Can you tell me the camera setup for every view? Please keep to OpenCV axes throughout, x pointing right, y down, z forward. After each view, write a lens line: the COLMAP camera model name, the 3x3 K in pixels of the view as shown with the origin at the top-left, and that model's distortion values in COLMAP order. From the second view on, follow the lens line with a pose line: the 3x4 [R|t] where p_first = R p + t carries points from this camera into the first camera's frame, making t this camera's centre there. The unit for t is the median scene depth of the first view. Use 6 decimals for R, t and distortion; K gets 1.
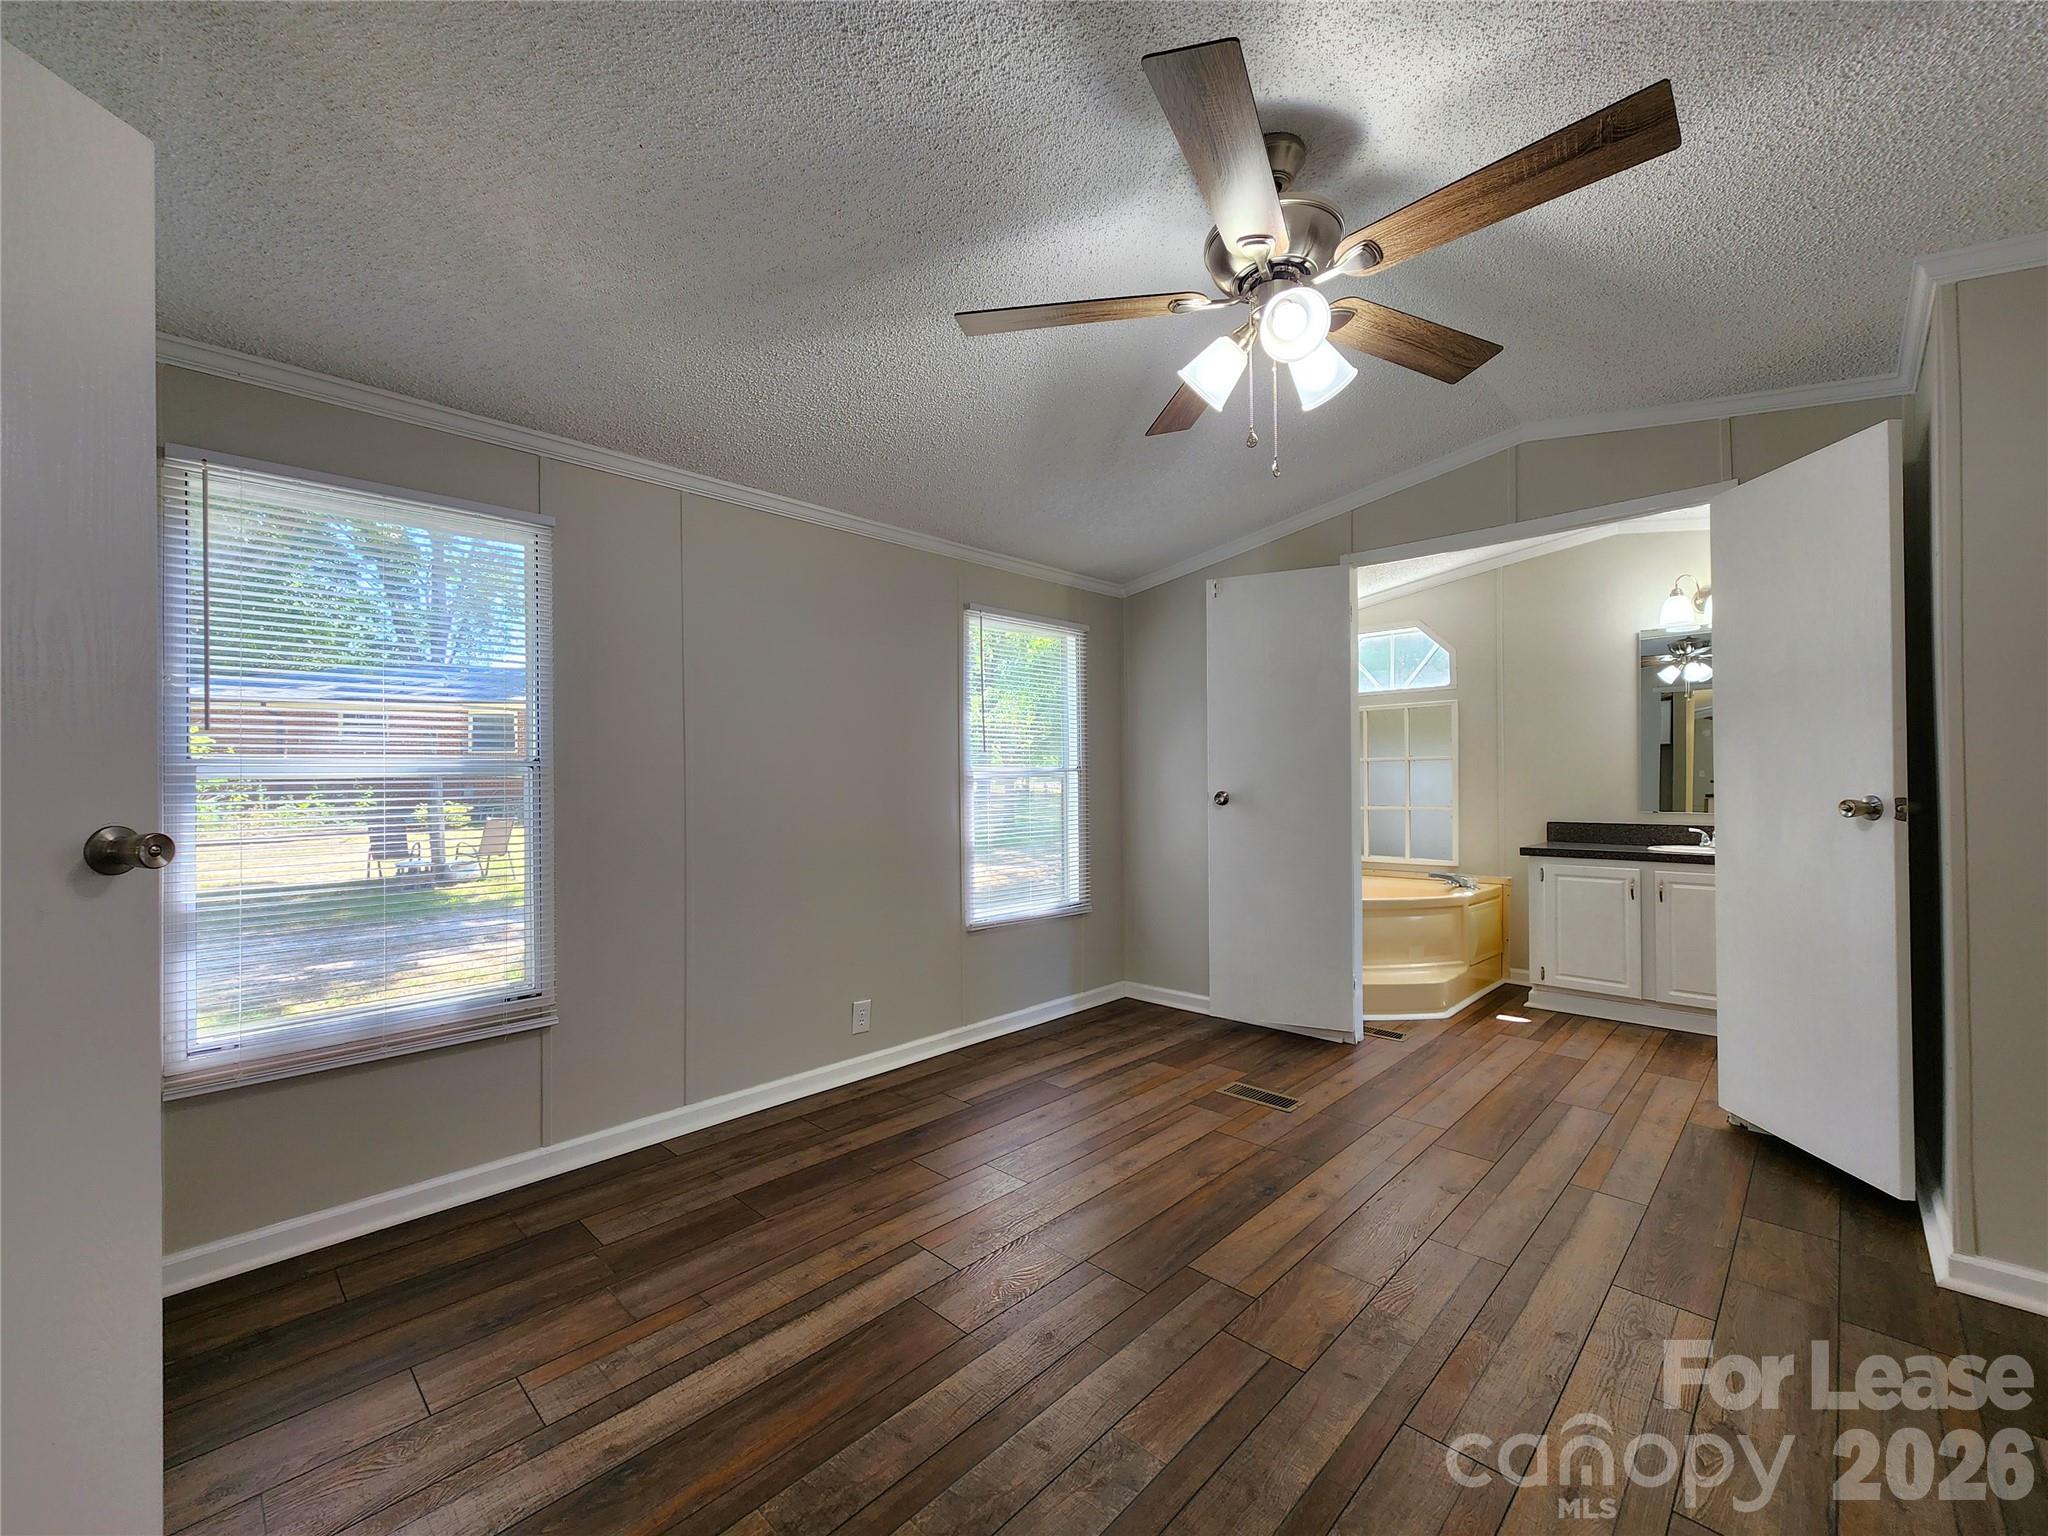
lens RADIAL K [[844.3, 0, 1021.7], [0, 844.3, 770.0], [0, 0, 1]] dist [-0.000810, -0.000485]
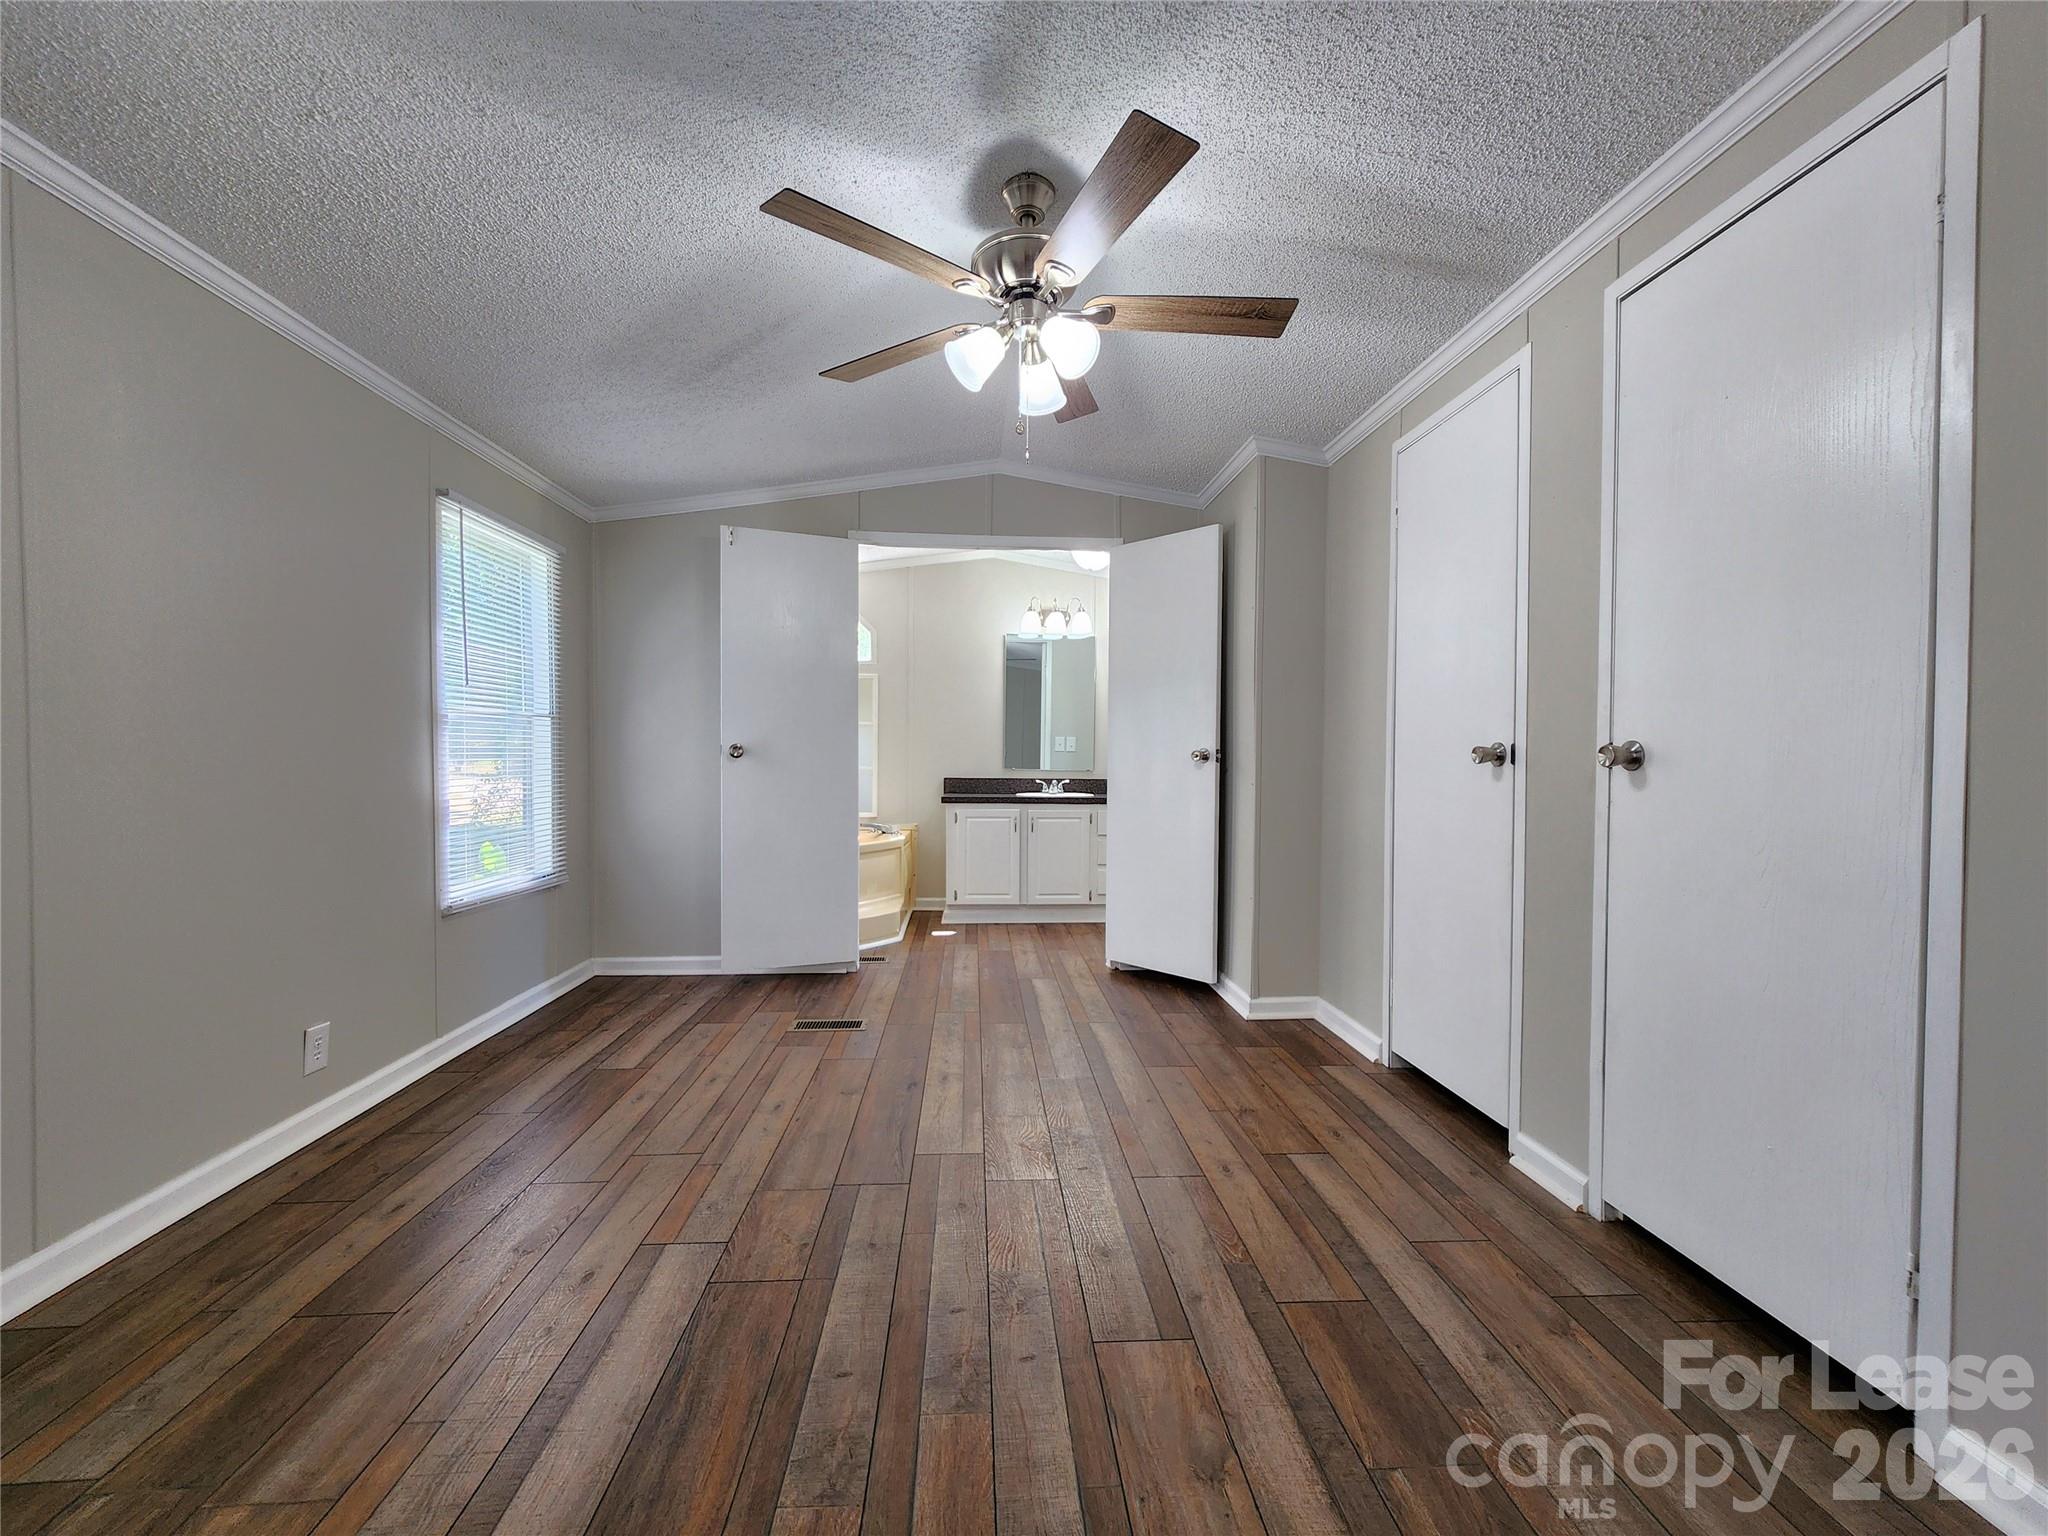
lens RADIAL K [[844.3, 0, 1035.1], [0, 844.3, 771.8], [0, 0, 1]] dist [-0.000810, -0.000485]
pose [[0.662128, 0.000738, 0.749391, -0.290897], [-0.022678, 0.999561, 0.019053, 0.033226], [-0.749048, -0.029610, 0.661854, 0.089783]]
